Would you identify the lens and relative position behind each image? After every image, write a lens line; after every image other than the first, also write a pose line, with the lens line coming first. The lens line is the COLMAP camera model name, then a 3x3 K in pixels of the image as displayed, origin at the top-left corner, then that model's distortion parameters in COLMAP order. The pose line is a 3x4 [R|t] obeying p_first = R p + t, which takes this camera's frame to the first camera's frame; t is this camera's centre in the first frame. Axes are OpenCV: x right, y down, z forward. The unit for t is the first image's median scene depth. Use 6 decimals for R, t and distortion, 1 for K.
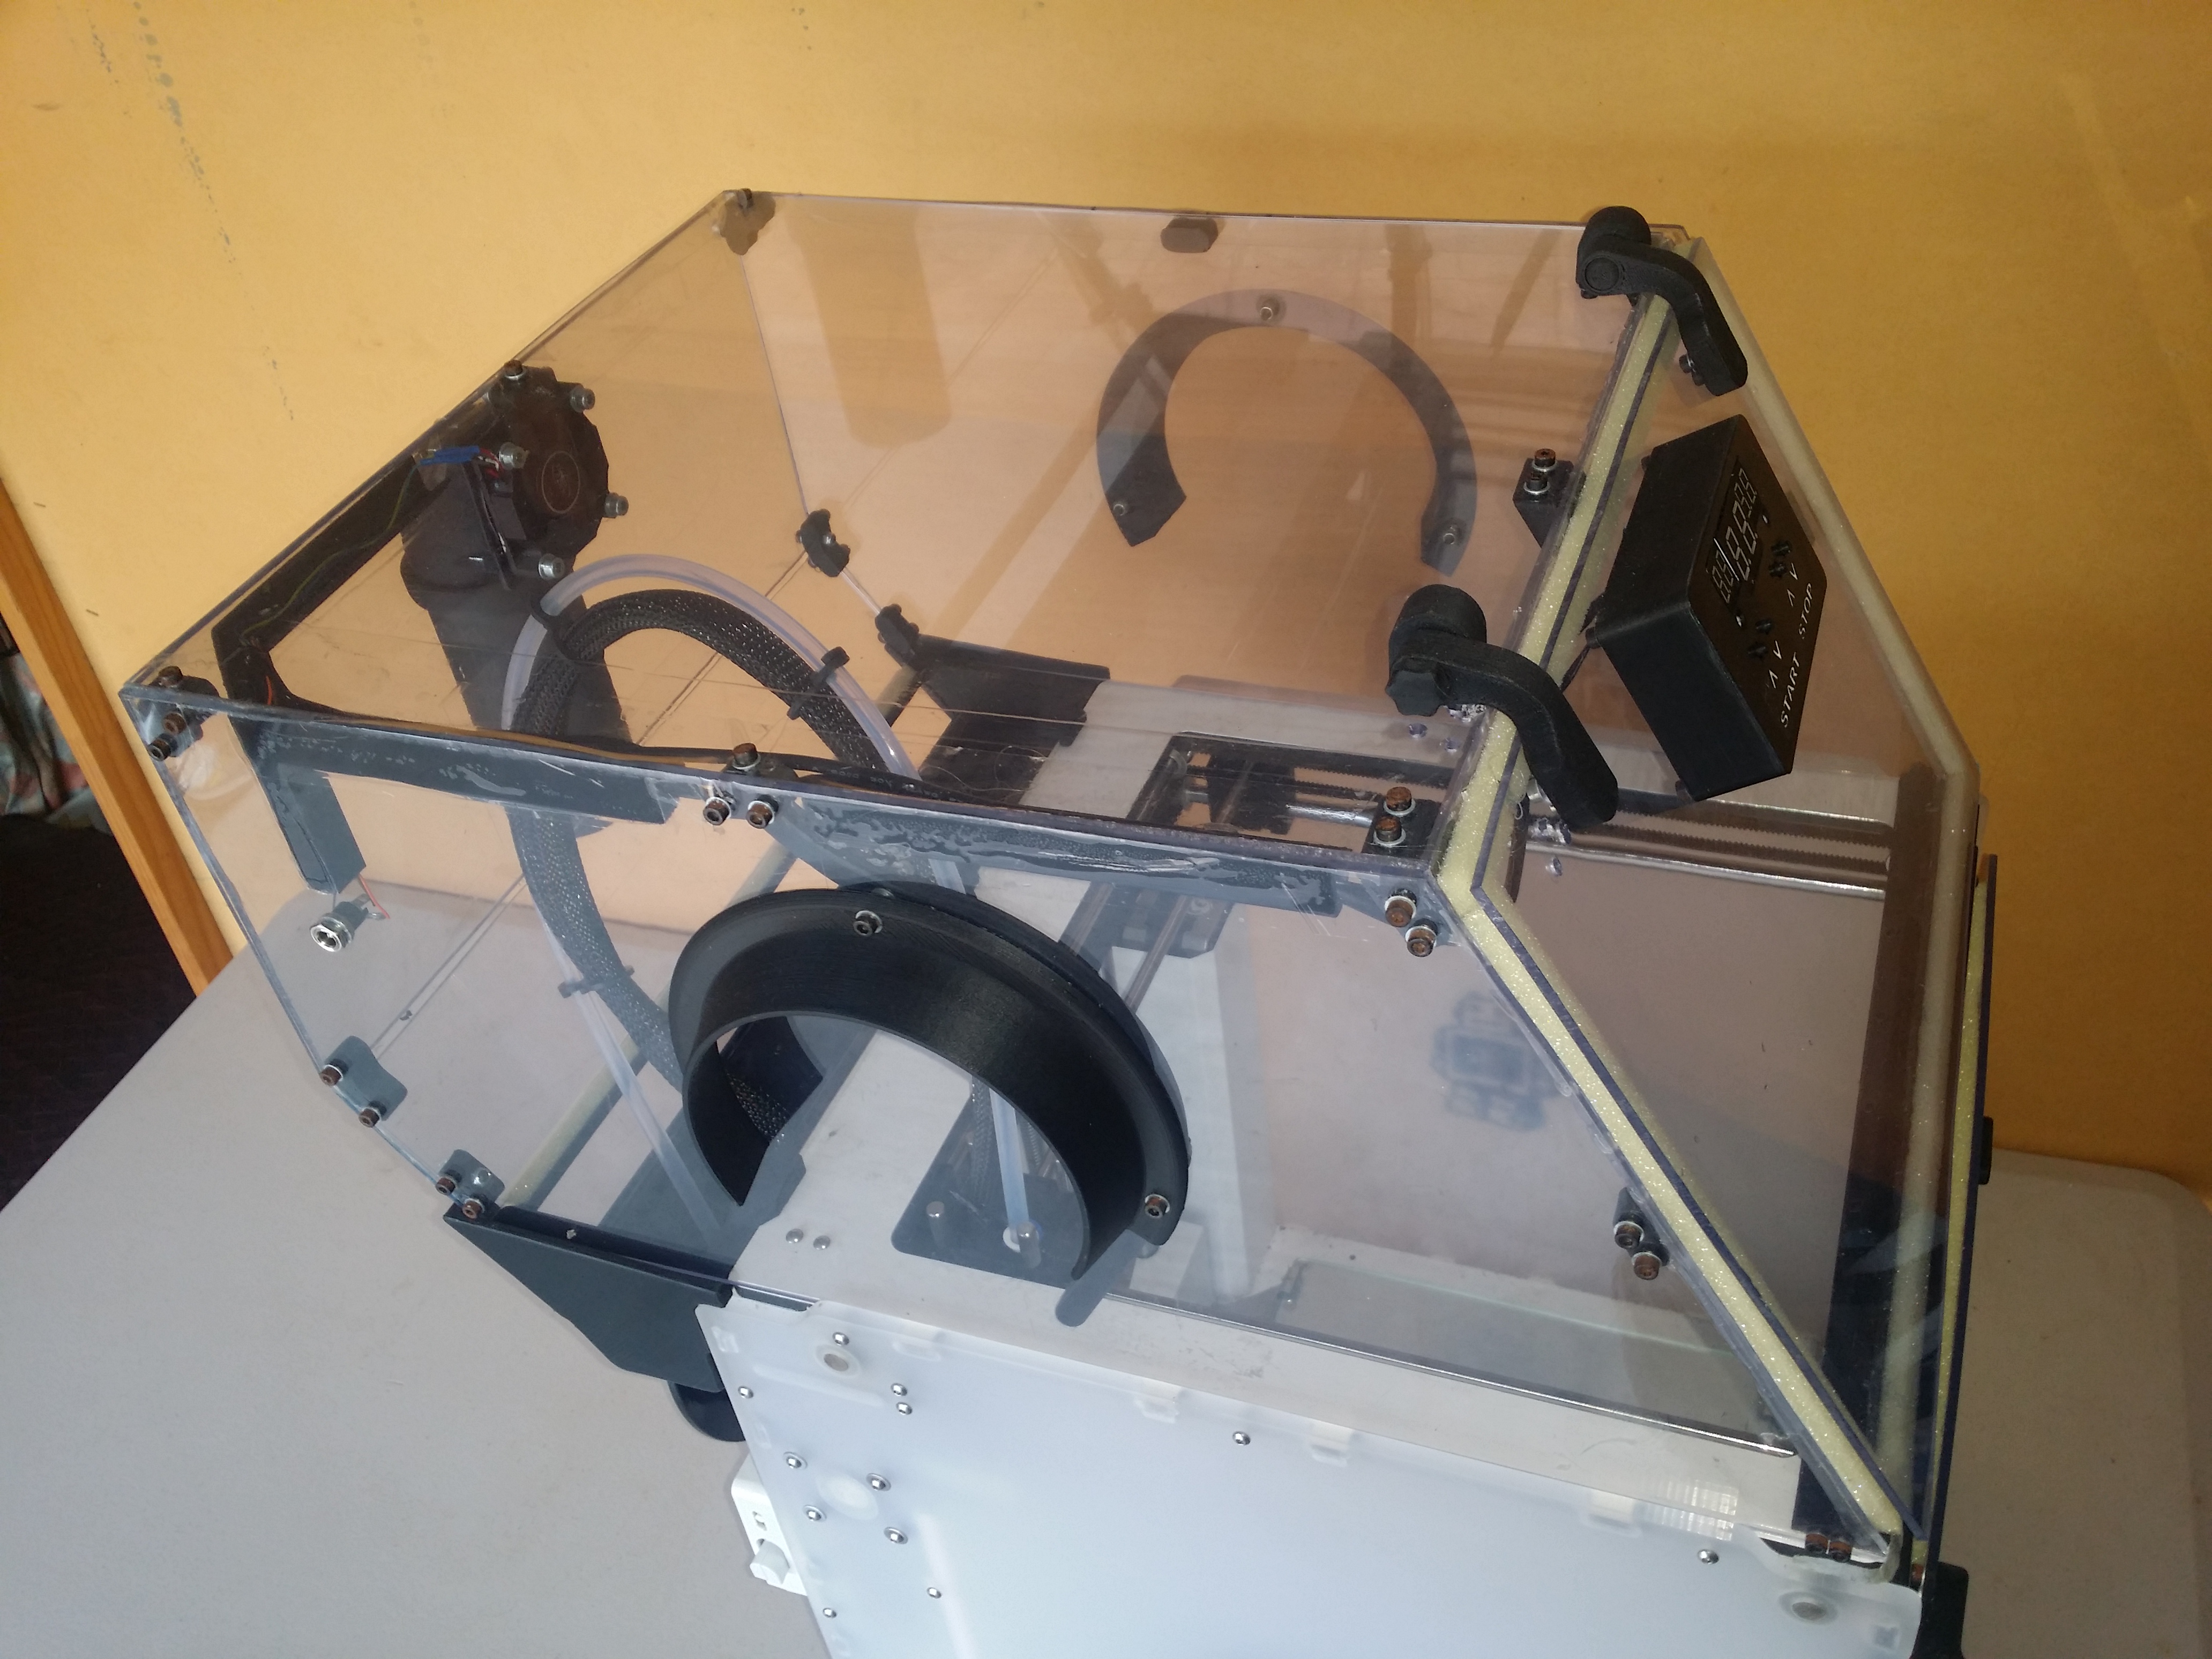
lens RADIAL K [[1985.5, 0, 1105.7], [0, 1985.5, 796.2], [0, 0, 1]] dist [0.042836, -0.011326]
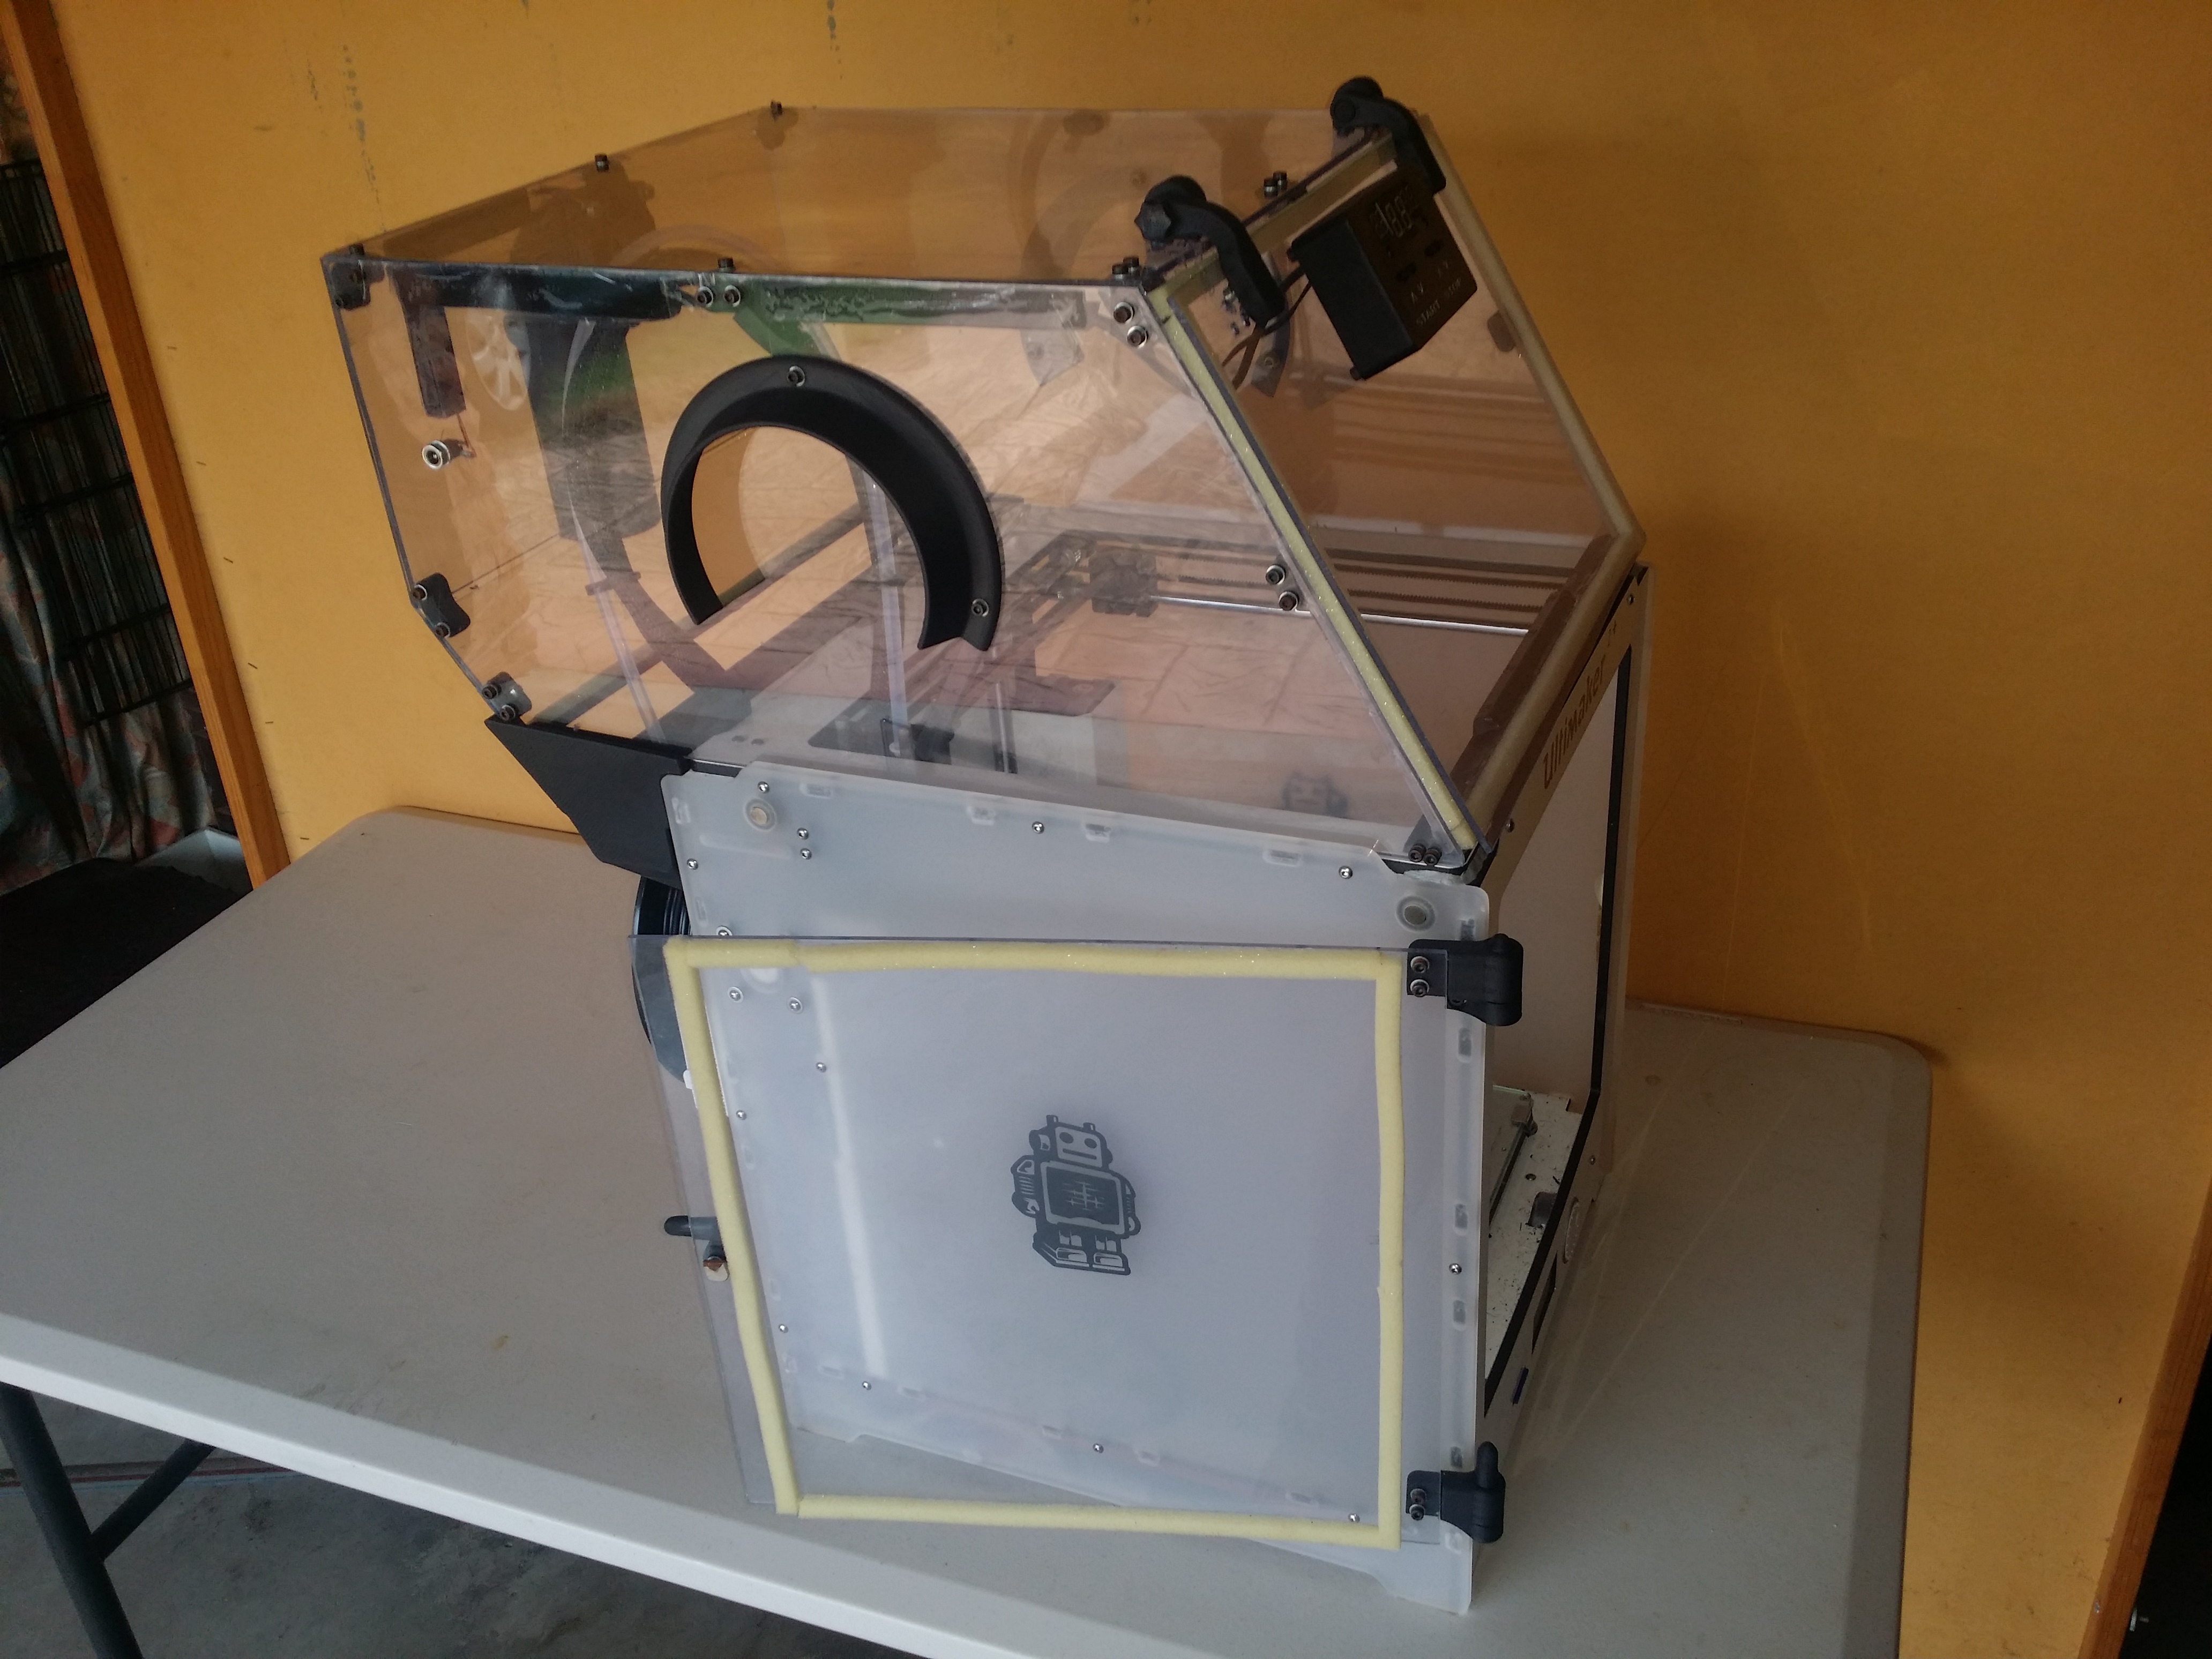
lens RADIAL K [[2007.0, 0, 1149.2], [0, 2007.0, 822.5], [0, 0, 1]] dist [0.013694, -0.006124]
pose [[0.998331, 0.057460, -0.005854, 0.139524], [-0.057590, 0.982592, -0.176626, 0.510954], [-0.004397, 0.176668, 0.984261, -0.357580]]
